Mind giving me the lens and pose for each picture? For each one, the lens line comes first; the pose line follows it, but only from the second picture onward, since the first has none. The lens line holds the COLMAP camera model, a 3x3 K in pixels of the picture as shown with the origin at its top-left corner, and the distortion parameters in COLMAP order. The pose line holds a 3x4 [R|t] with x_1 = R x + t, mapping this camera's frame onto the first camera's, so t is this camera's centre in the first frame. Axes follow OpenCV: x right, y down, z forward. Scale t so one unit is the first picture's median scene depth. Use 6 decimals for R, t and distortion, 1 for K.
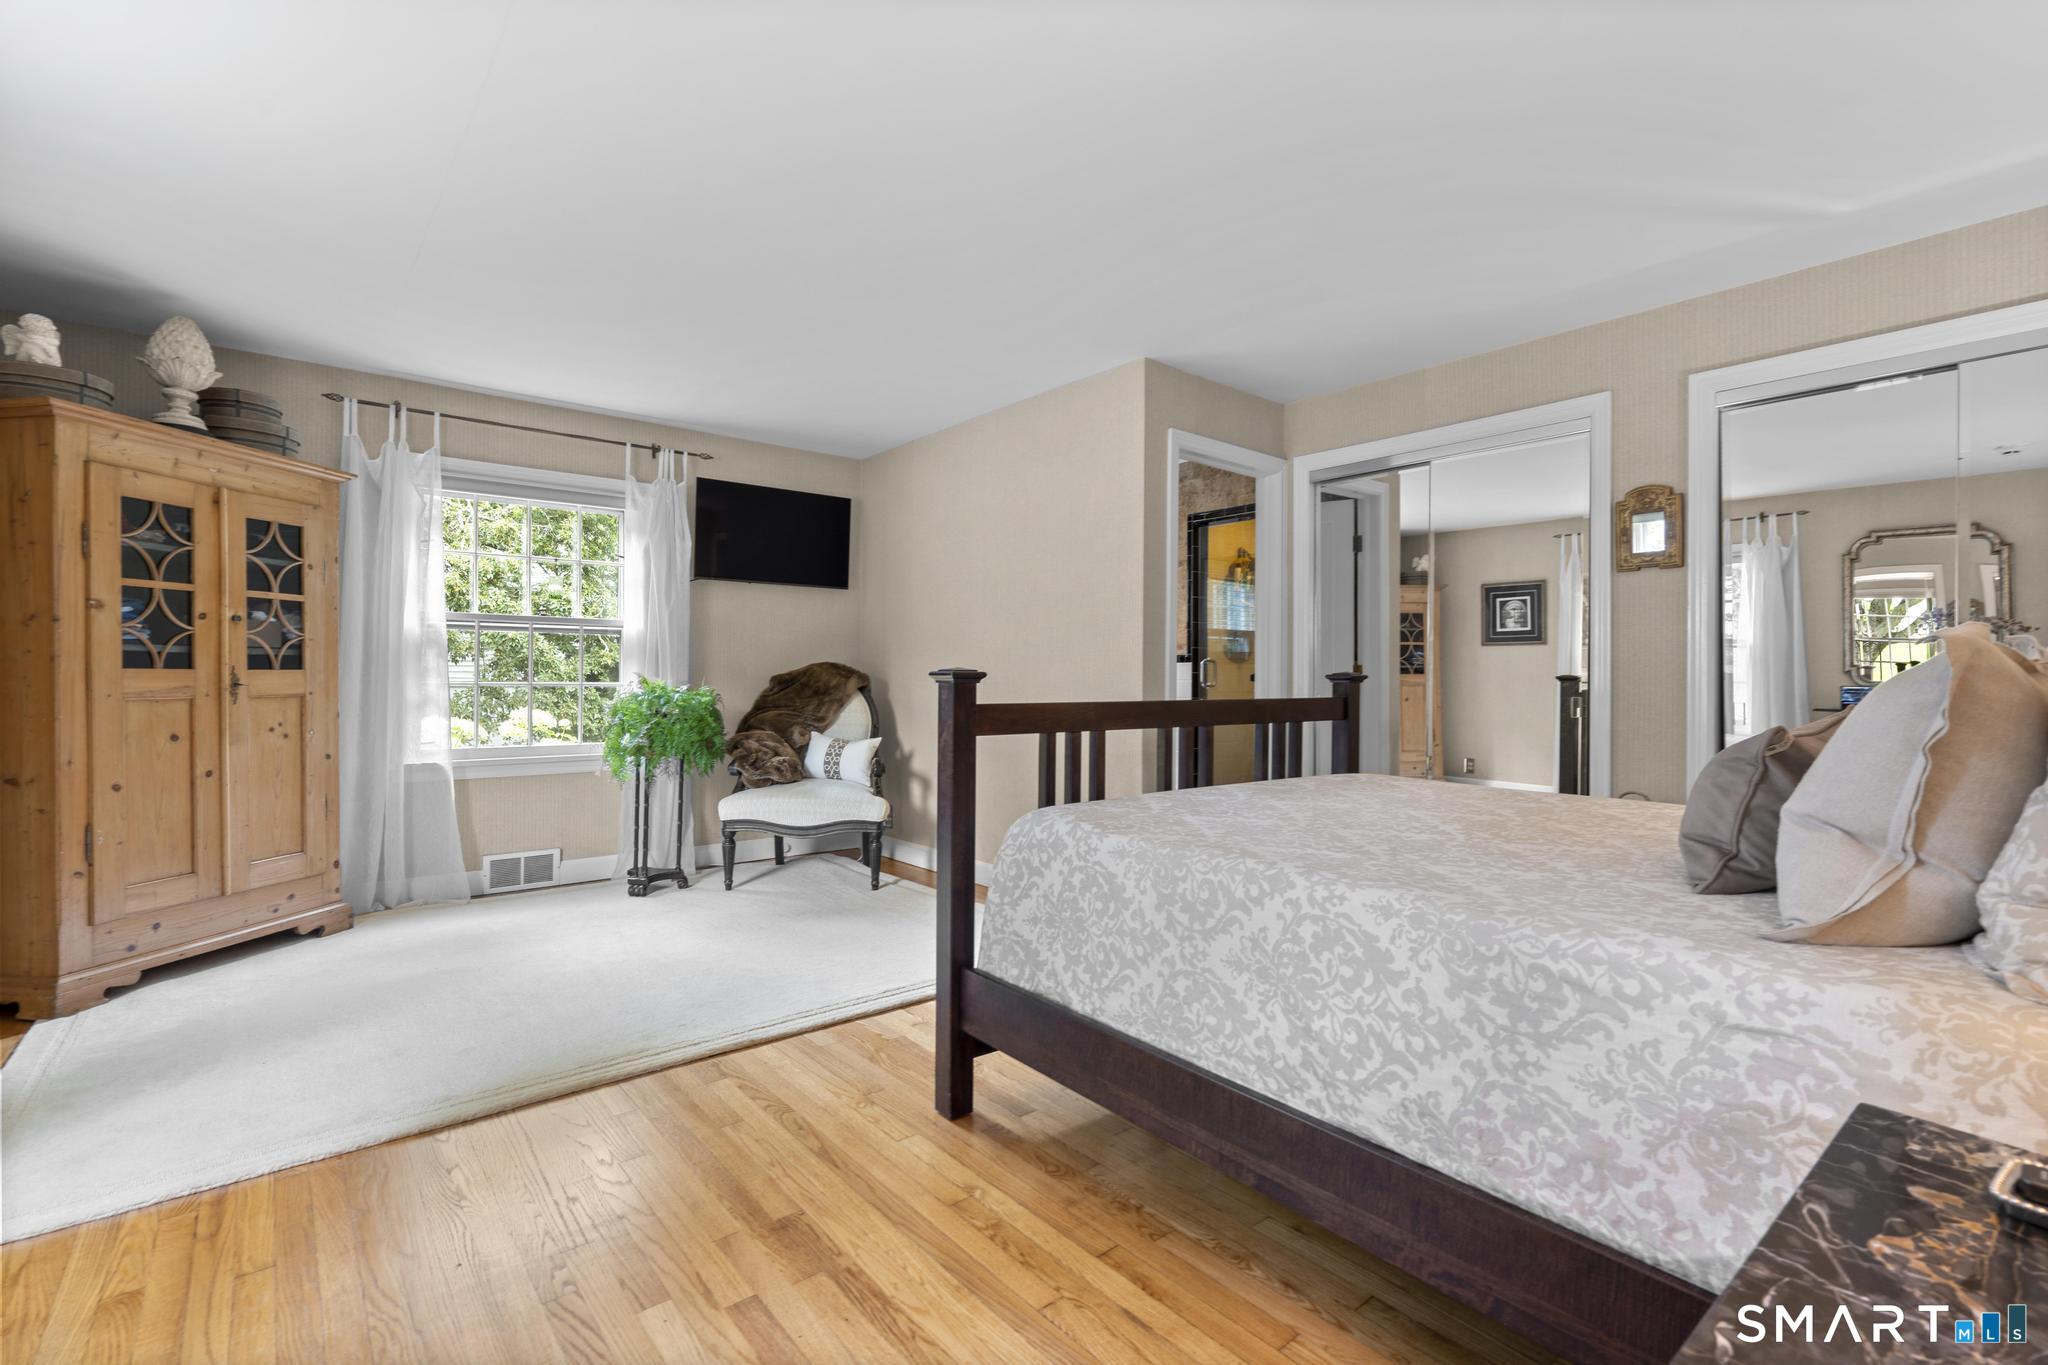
lens RADIAL K [[925.1, 0, 1027.6], [0, 925.1, 683.0], [0, 0, 1]] dist [-0.004534, 0.001860]
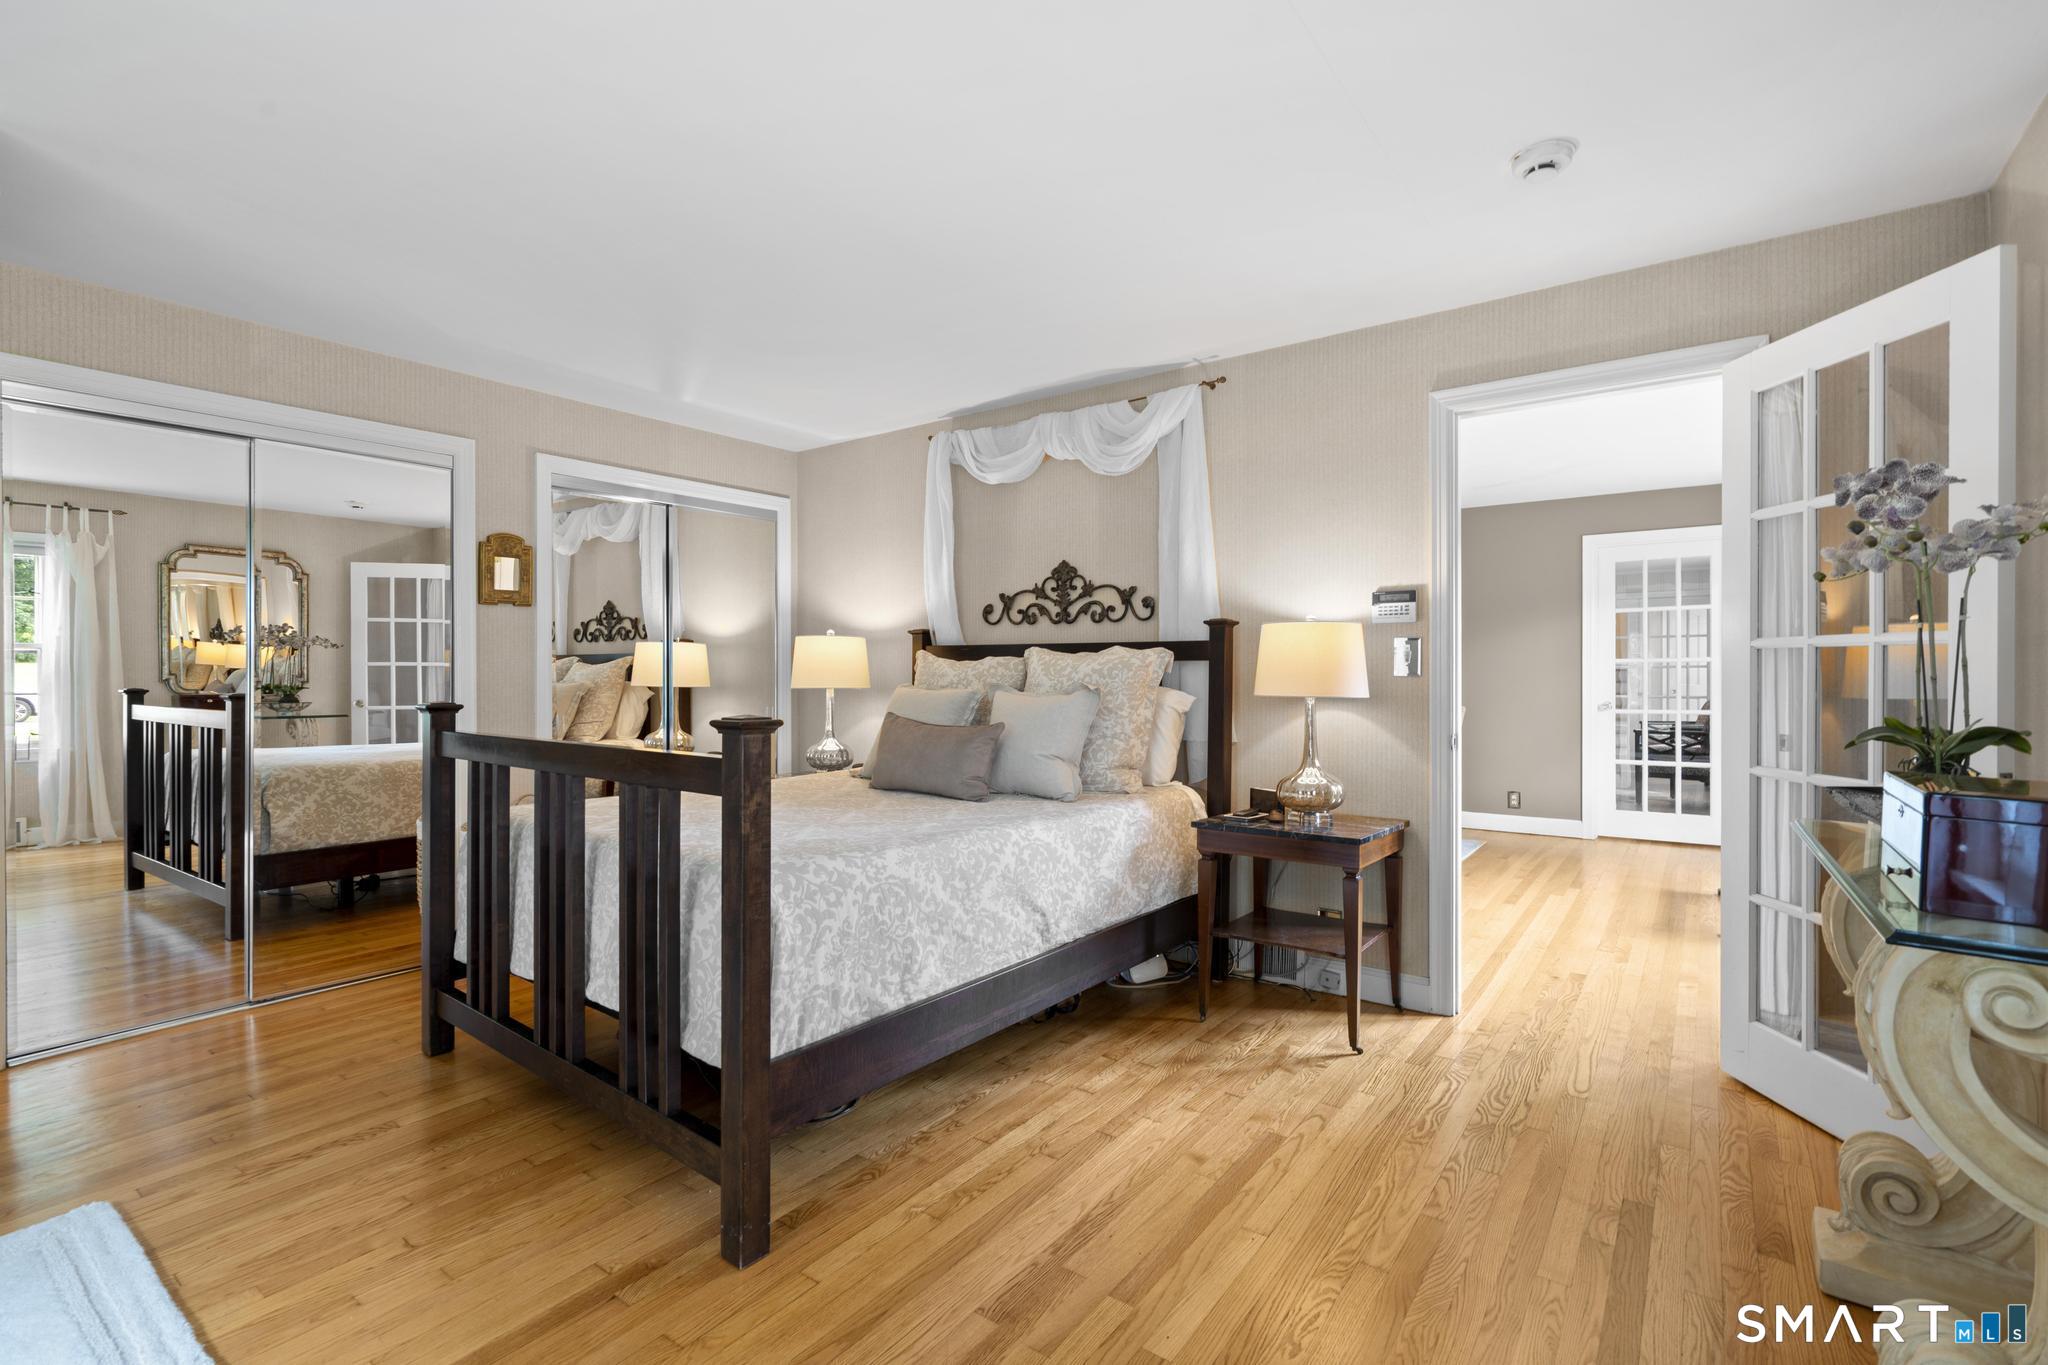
lens RADIAL K [[925.1, 0, 1025.9], [0, 925.1, 671.1], [0, 0, 1]] dist [-0.004534, 0.001860]
pose [[-0.239113, -0.004281, 0.970982, -0.649176], [0.006218, 0.999963, 0.005940, -0.041776], [-0.970972, 0.007458, -0.239077, 0.658495]]
